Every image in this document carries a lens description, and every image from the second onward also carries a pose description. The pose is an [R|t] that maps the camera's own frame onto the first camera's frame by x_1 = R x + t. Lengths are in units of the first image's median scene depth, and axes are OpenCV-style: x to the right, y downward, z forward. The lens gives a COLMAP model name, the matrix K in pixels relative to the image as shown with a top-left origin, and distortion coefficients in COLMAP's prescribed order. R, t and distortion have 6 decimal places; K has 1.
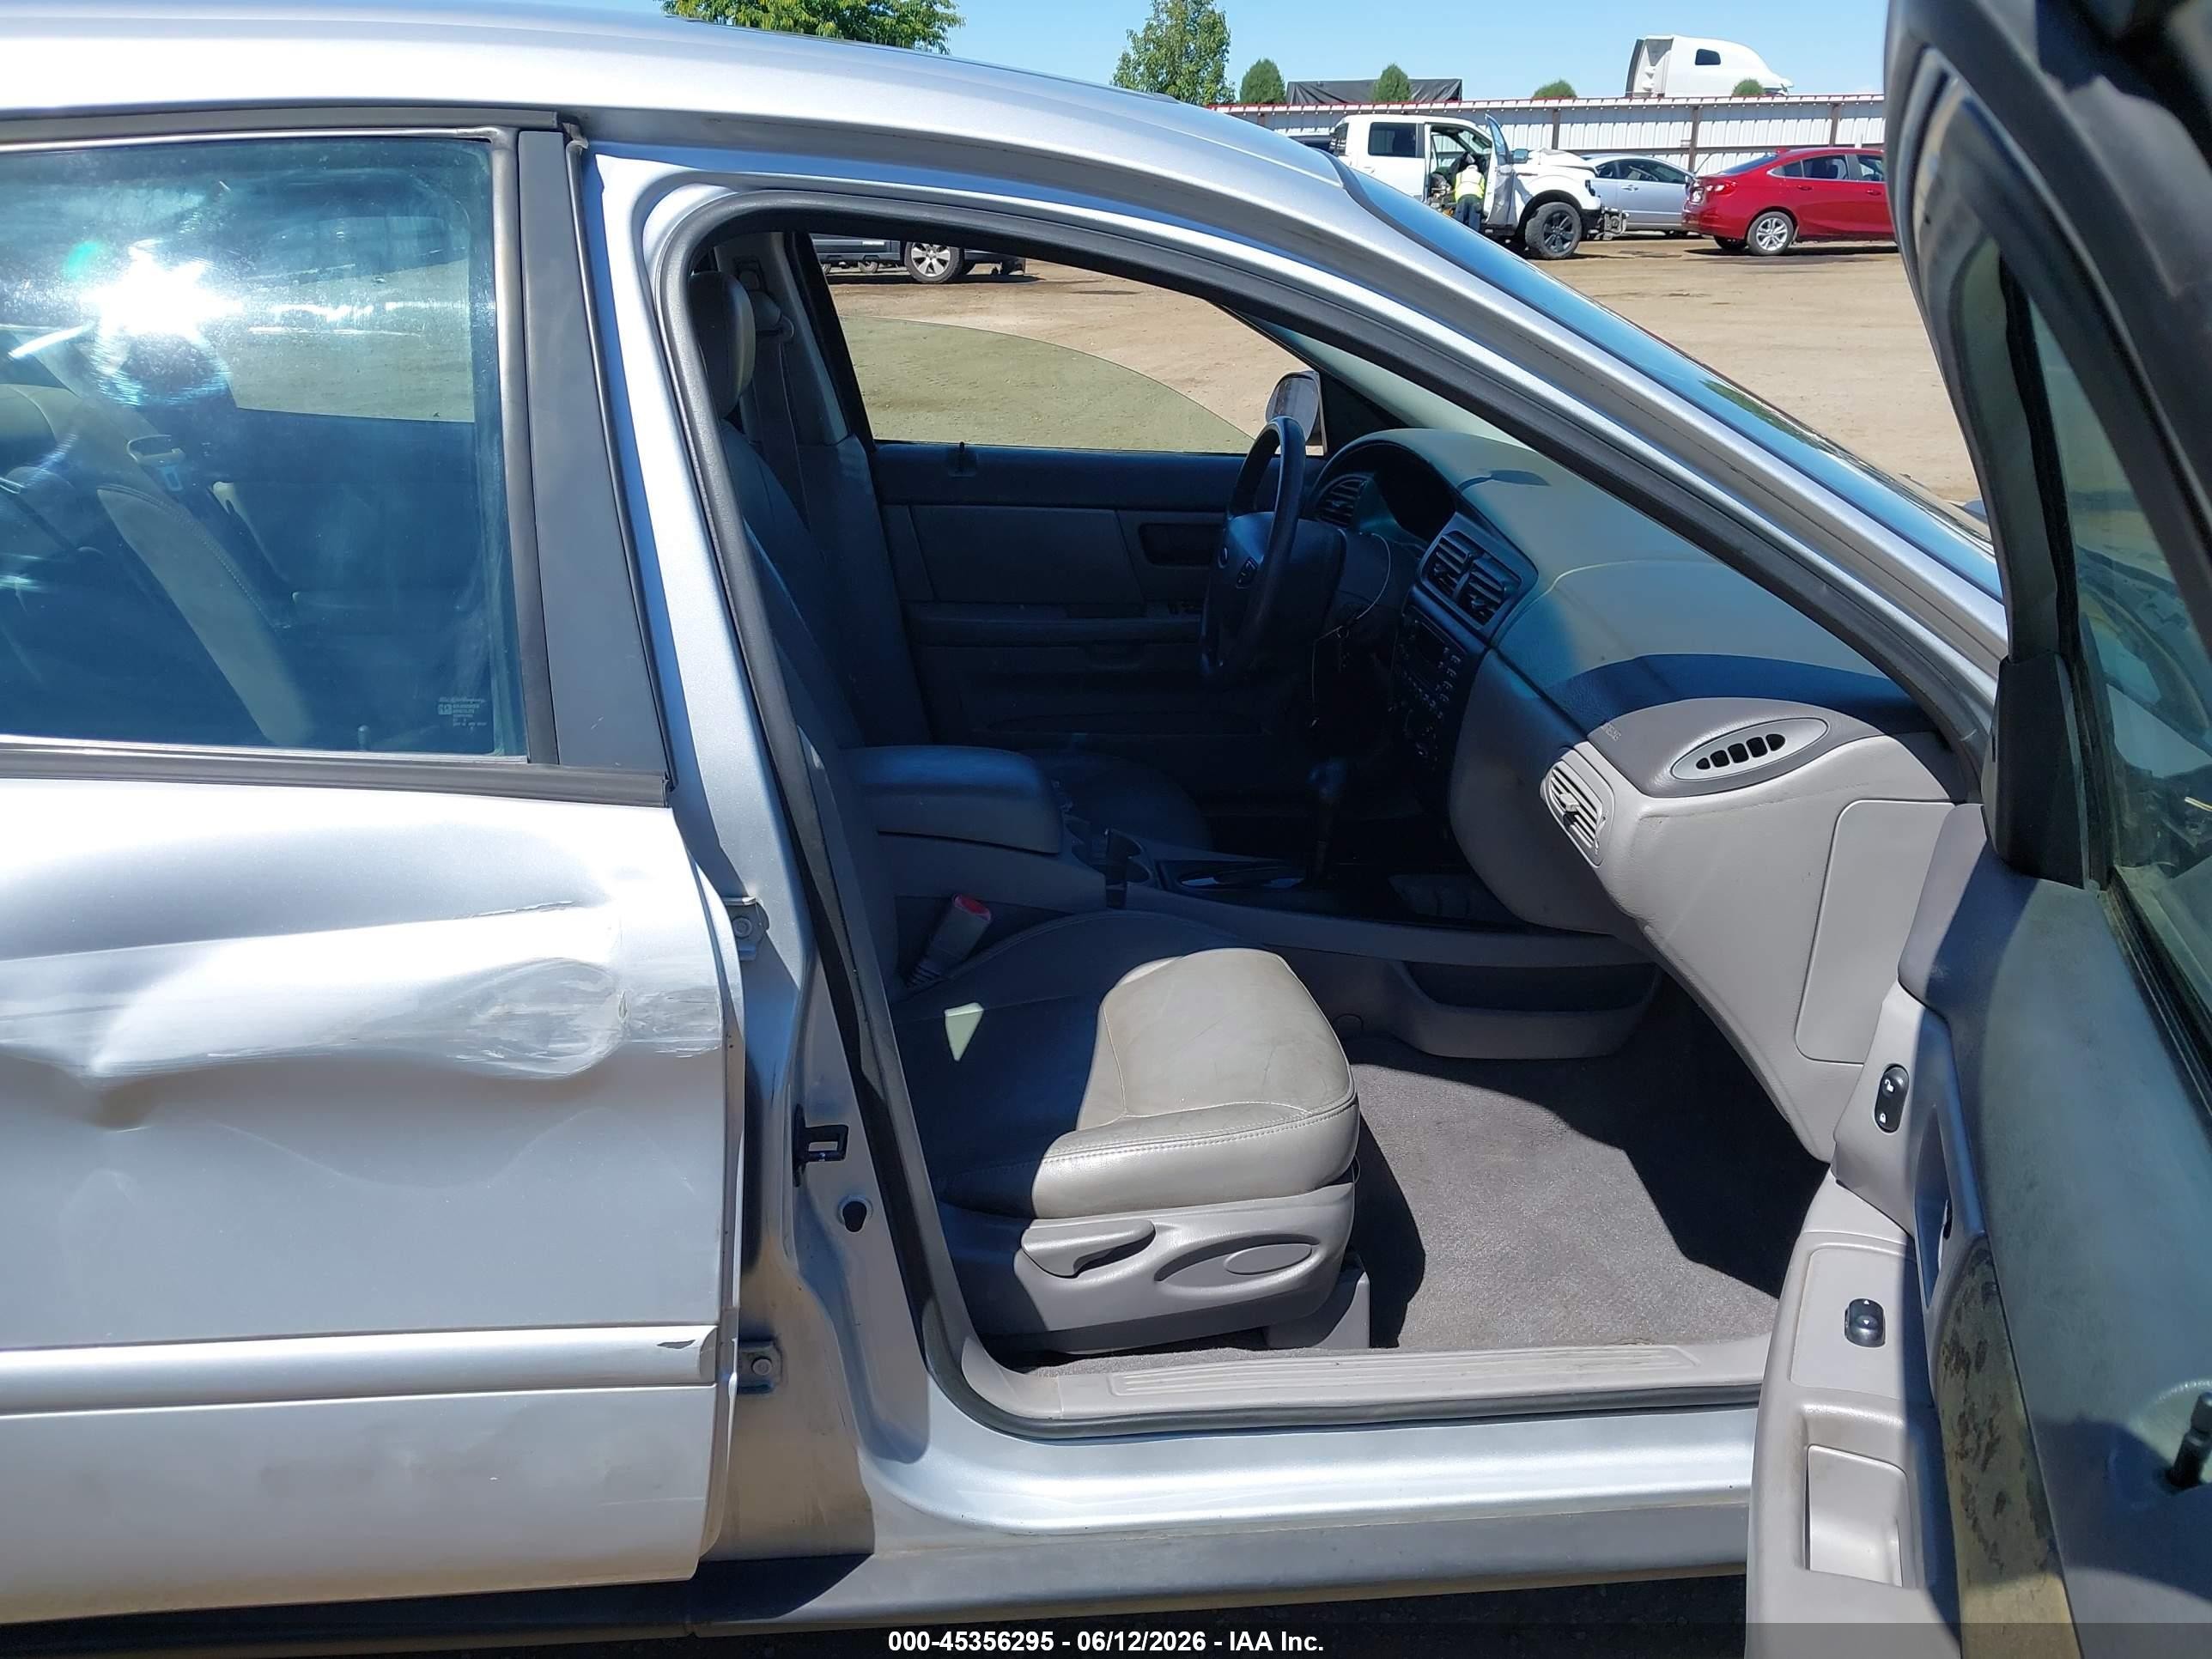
lens RADIAL K [[1733.7, 0, 1112.6], [0, 1733.7, 830.4], [0, 0, 1]] dist [0.003576, -0.000259]
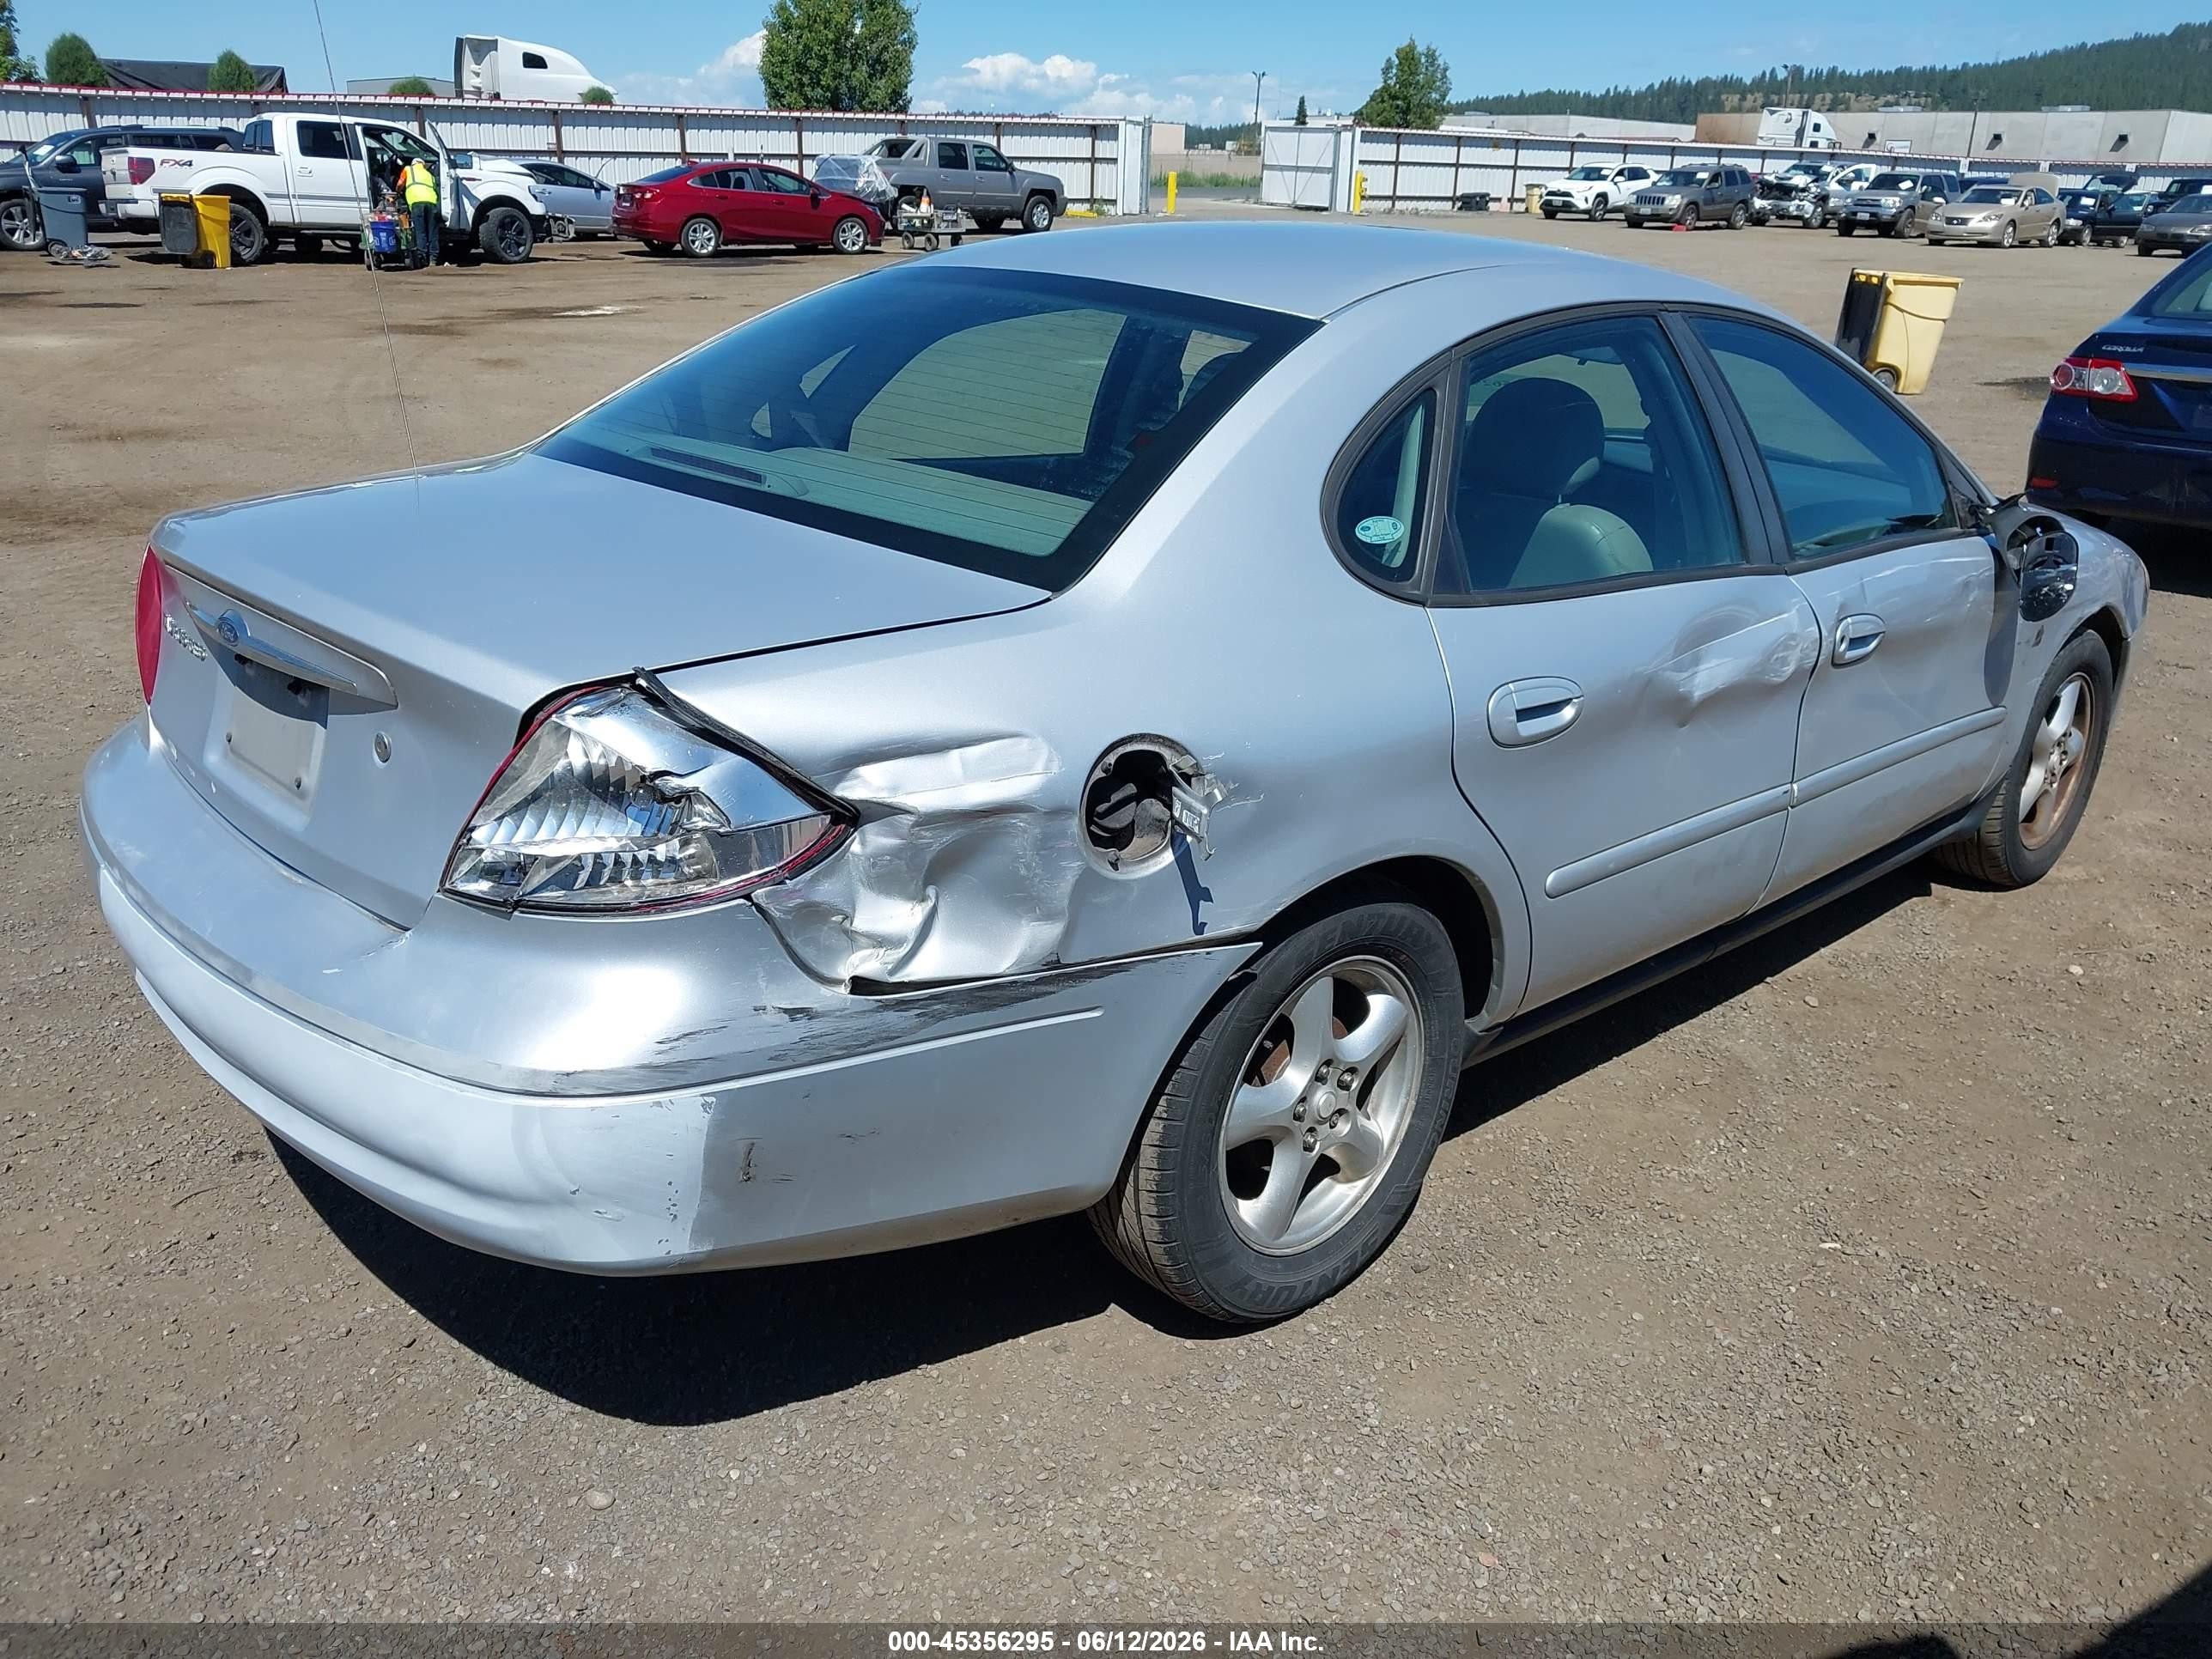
lens RADIAL K [[1733.7, 0, 1112.6], [0, 1733.7, 830.4], [0, 0, 1]] dist [0.003576, -0.000259]
pose [[0.795609, -0.192975, 0.574253, -0.115527], [0.190201, 0.979547, 0.065654, 0.000010], [-0.575178, 0.056989, 0.816041, -0.022279]]
